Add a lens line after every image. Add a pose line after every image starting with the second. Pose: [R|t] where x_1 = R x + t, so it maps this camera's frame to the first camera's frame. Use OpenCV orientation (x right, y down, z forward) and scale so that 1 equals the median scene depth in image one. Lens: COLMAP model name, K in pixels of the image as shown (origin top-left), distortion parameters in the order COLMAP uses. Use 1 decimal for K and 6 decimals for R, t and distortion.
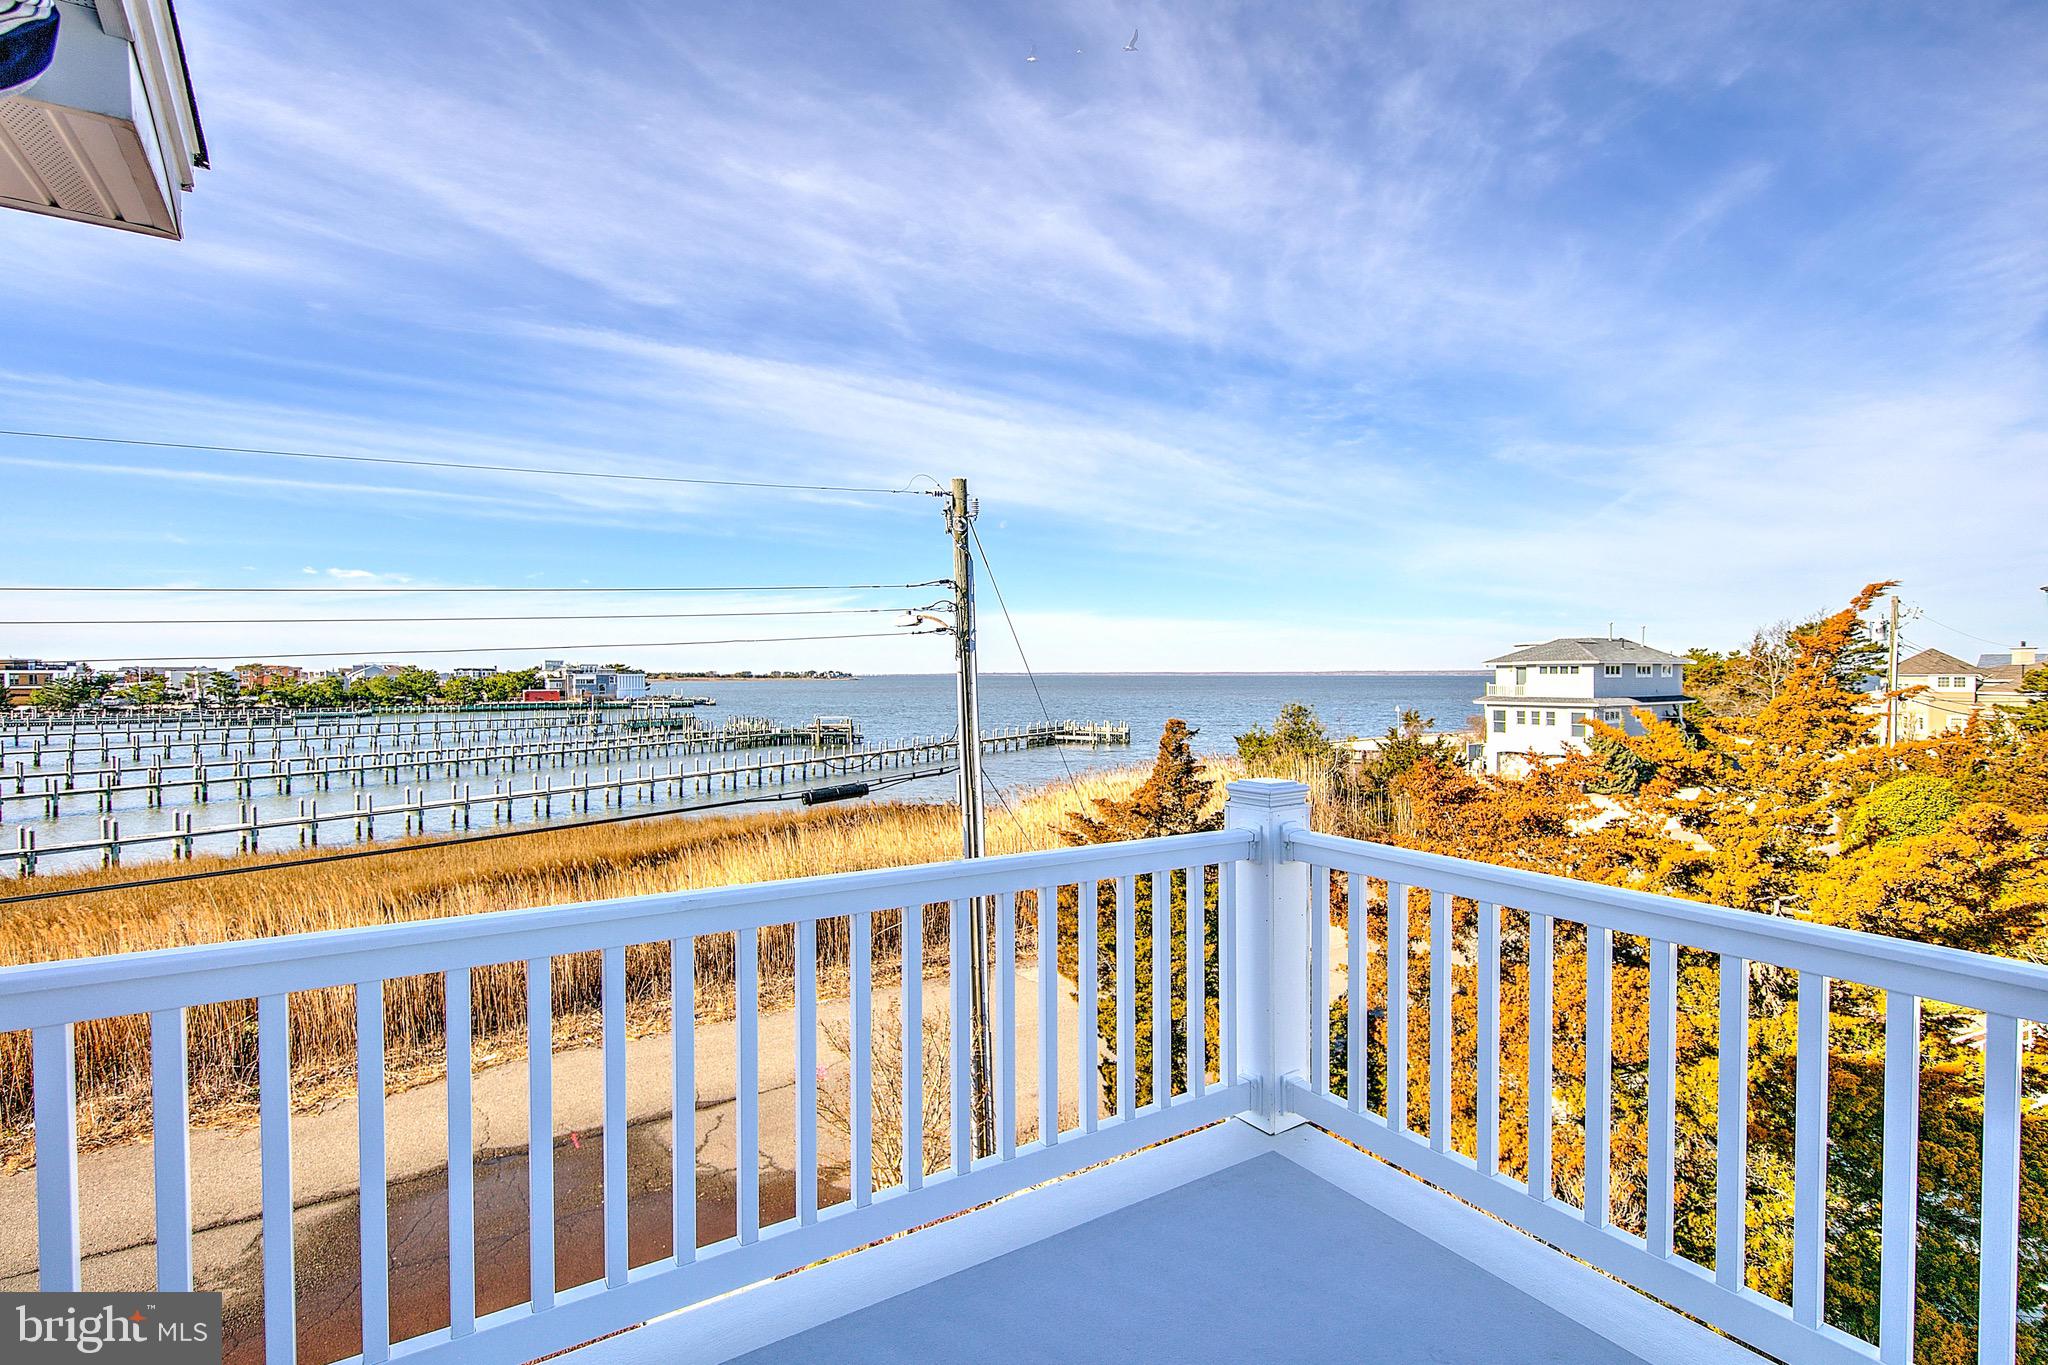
lens RADIAL K [[924.7, 0, 1018.5], [0, 924.7, 688.2], [0, 0, 1]] dist [0.010860, -0.003588]
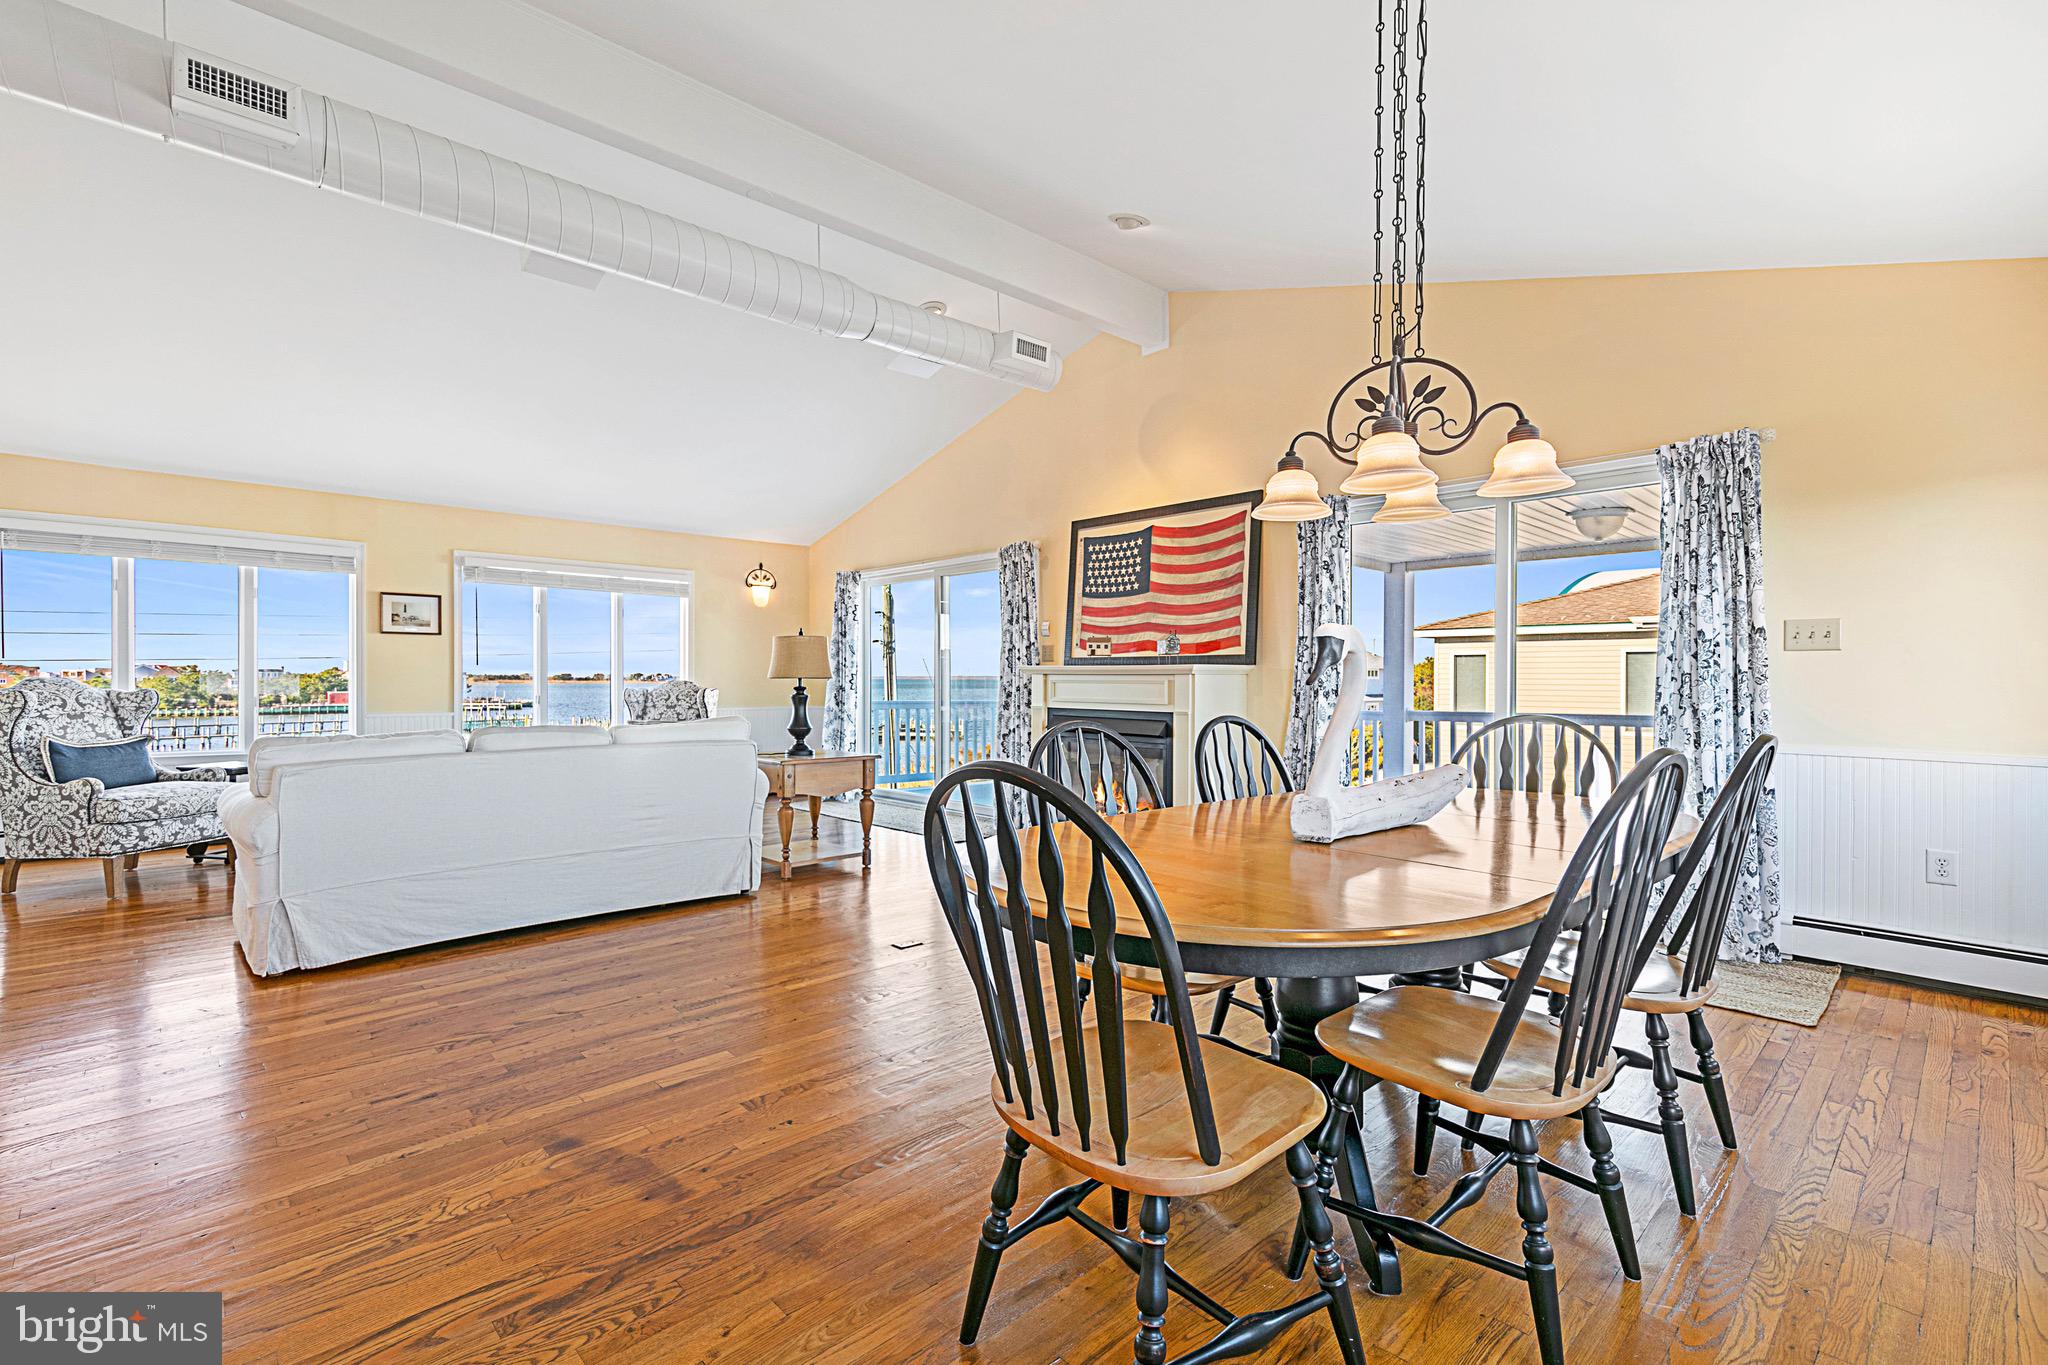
lens RADIAL K [[924.7, 0, 1024.7], [0, 924.7, 686.9], [0, 0, 1]] dist [0.010860, -0.003588]
pose [[0.983711, 0.001201, 0.179754, -0.023527], [-0.000204, 0.999985, -0.005562, 0.005508], [-0.179758, 0.005435, 0.983696, -0.132171]]
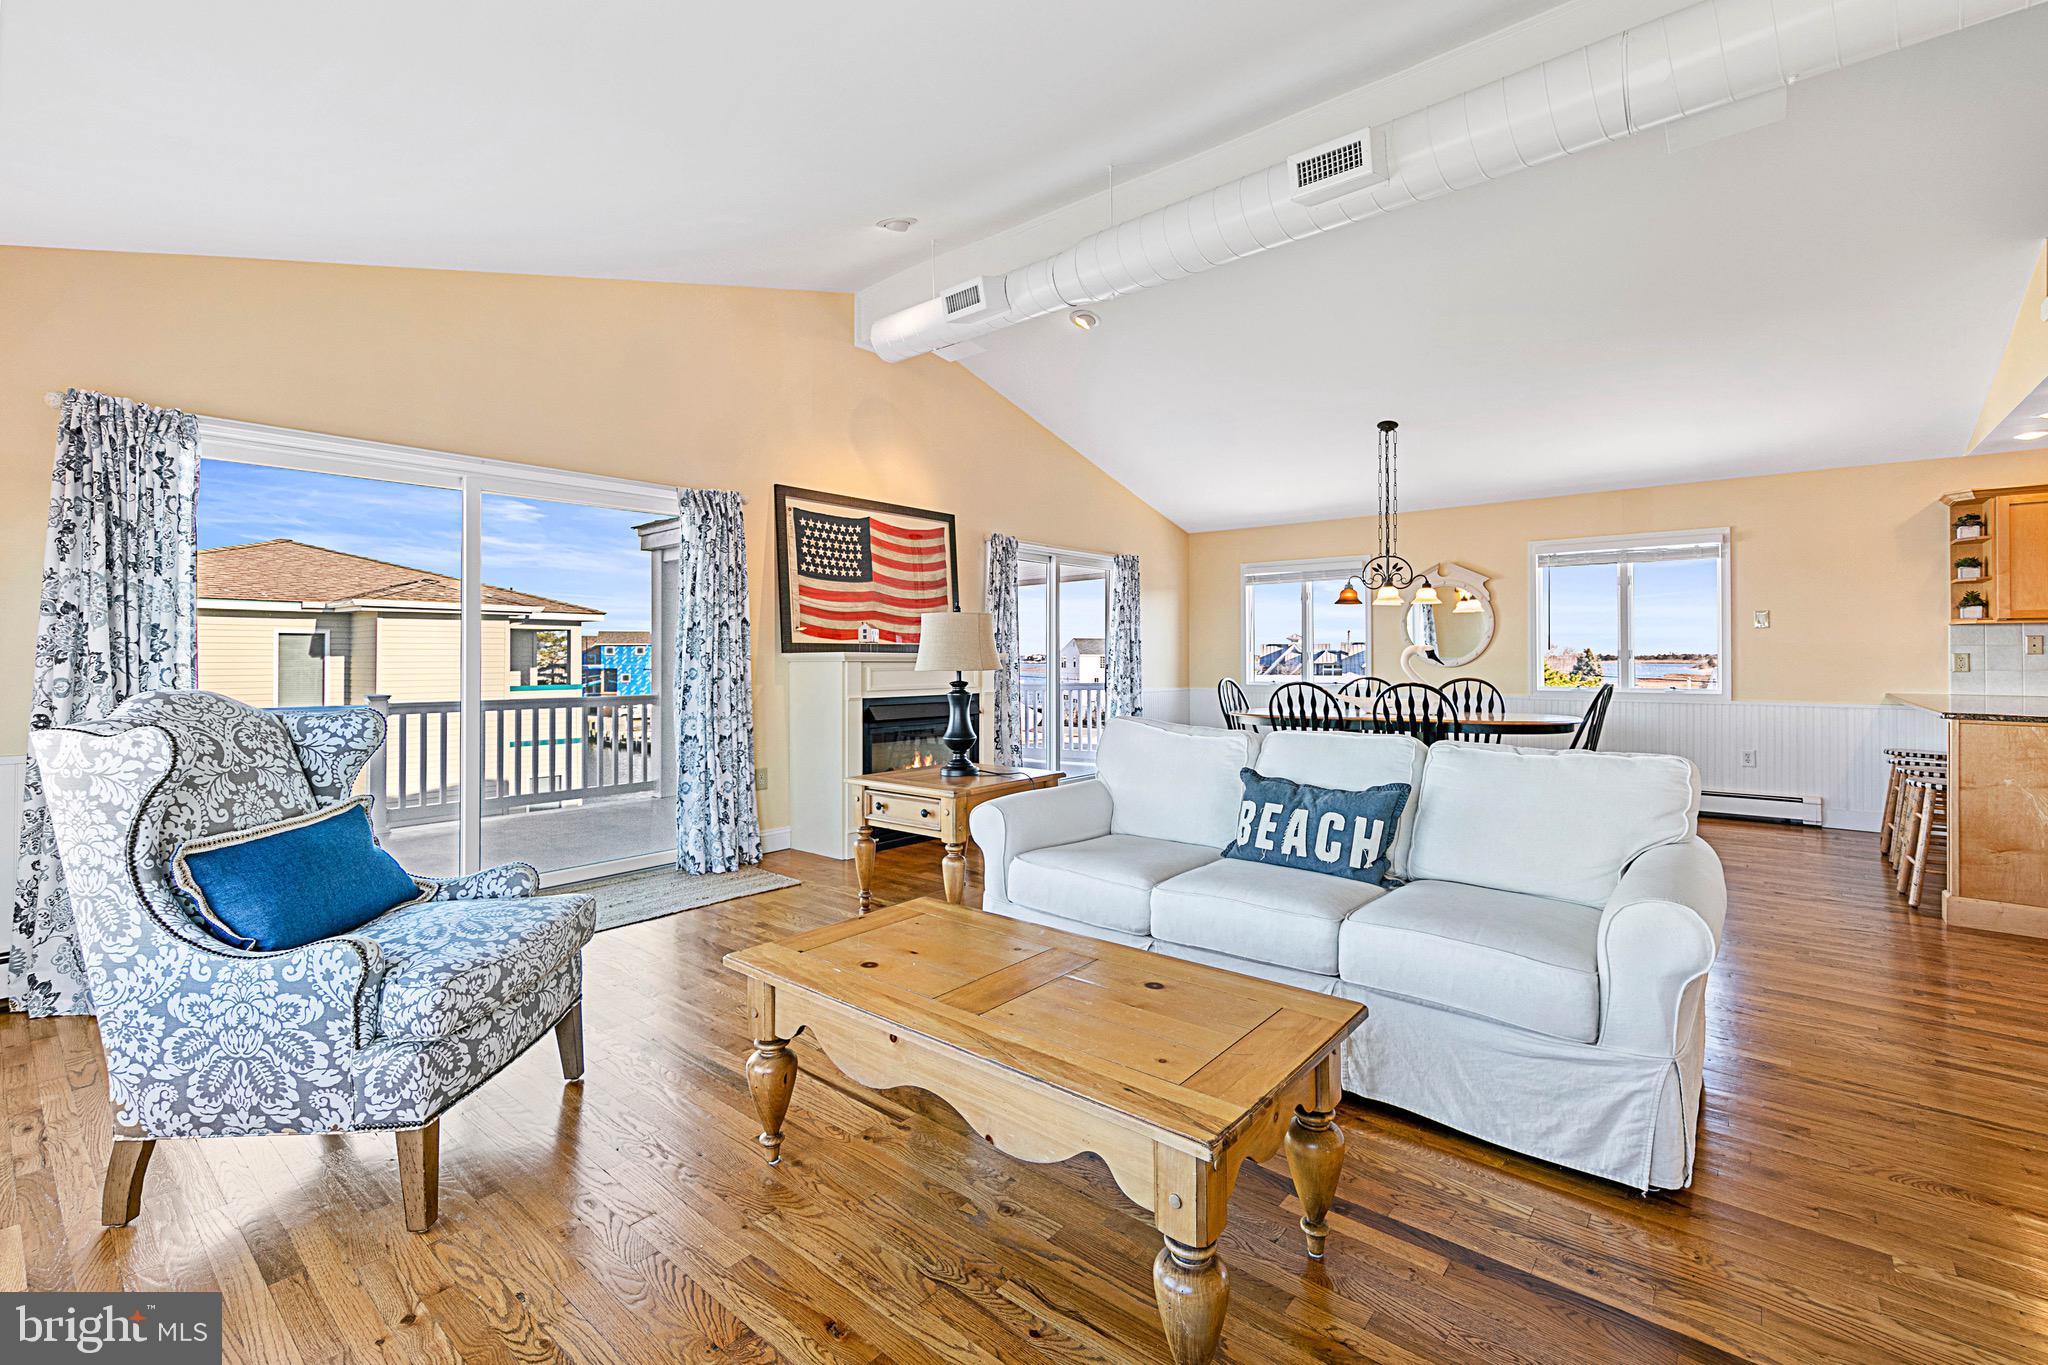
lens RADIAL K [[868.6, 0, 1026.7], [0, 868.6, 663.3], [0, 0, 1]] dist [0.003248, 0.000127]
pose [[-0.296886, -0.002713, 0.954909, -0.090263], [0.020476, 0.999748, 0.009206, 0.003226], [-0.954693, 0.022286, -0.296756, -0.022973]]
